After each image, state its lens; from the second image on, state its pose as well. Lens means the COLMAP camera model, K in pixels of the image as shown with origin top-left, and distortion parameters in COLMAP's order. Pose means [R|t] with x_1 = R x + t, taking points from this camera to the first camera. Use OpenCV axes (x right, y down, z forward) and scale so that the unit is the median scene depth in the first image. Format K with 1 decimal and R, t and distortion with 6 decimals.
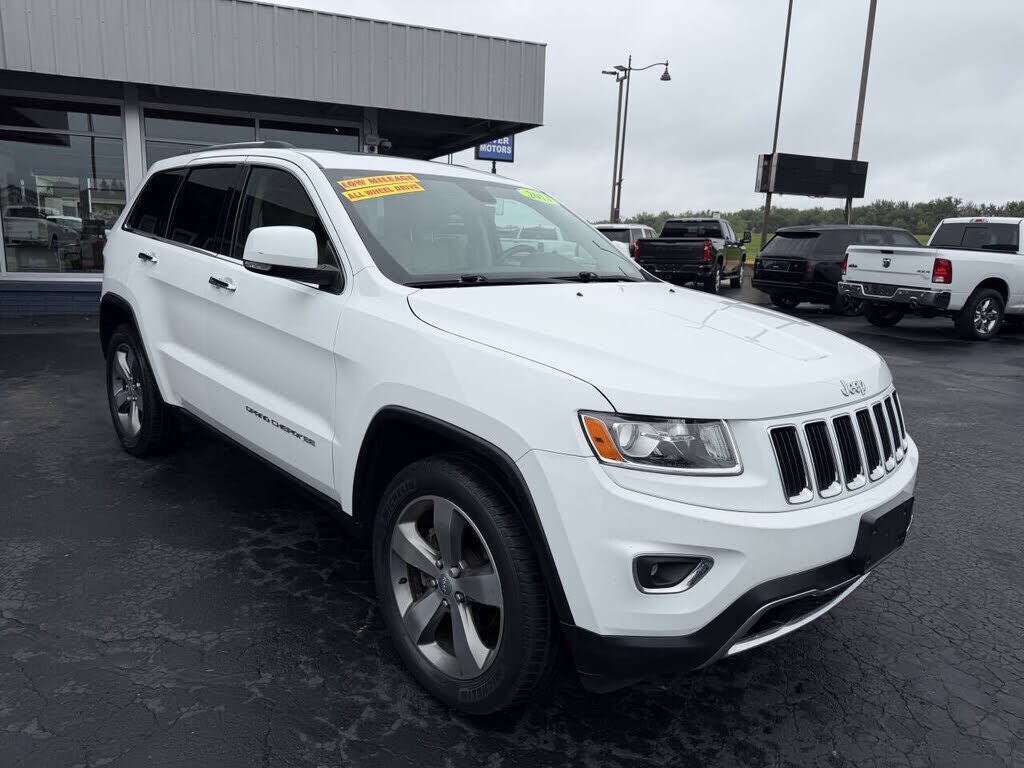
lens RADIAL K [[732.4, 0, 512.9], [0, 732.4, 378.9], [0, 0, 1]] dist [0.055136, -0.076743]
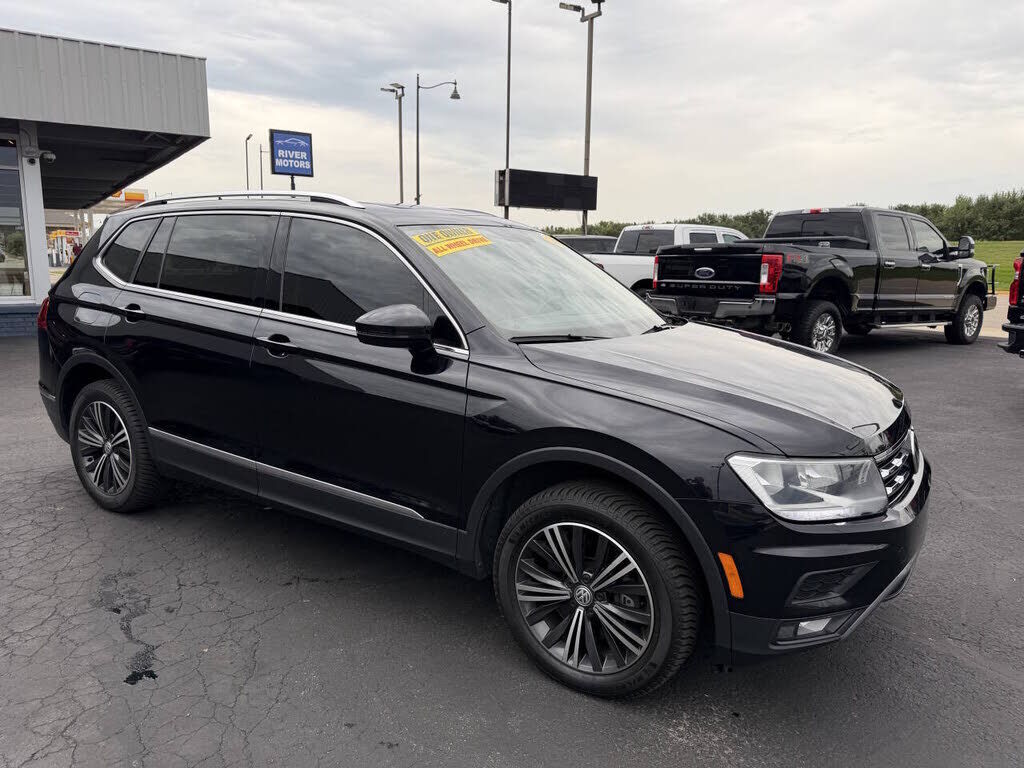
lens RADIAL K [[723.4, 0, 505.0], [0, 723.4, 386.4], [0, 0, 1]] dist [0.045226, -0.050357]
pose [[0.982759, -0.052285, 0.177347, 0.144192], [0.053545, 0.998563, -0.002322, 0.009300], [-0.176971, 0.011778, 0.984146, -0.024797]]
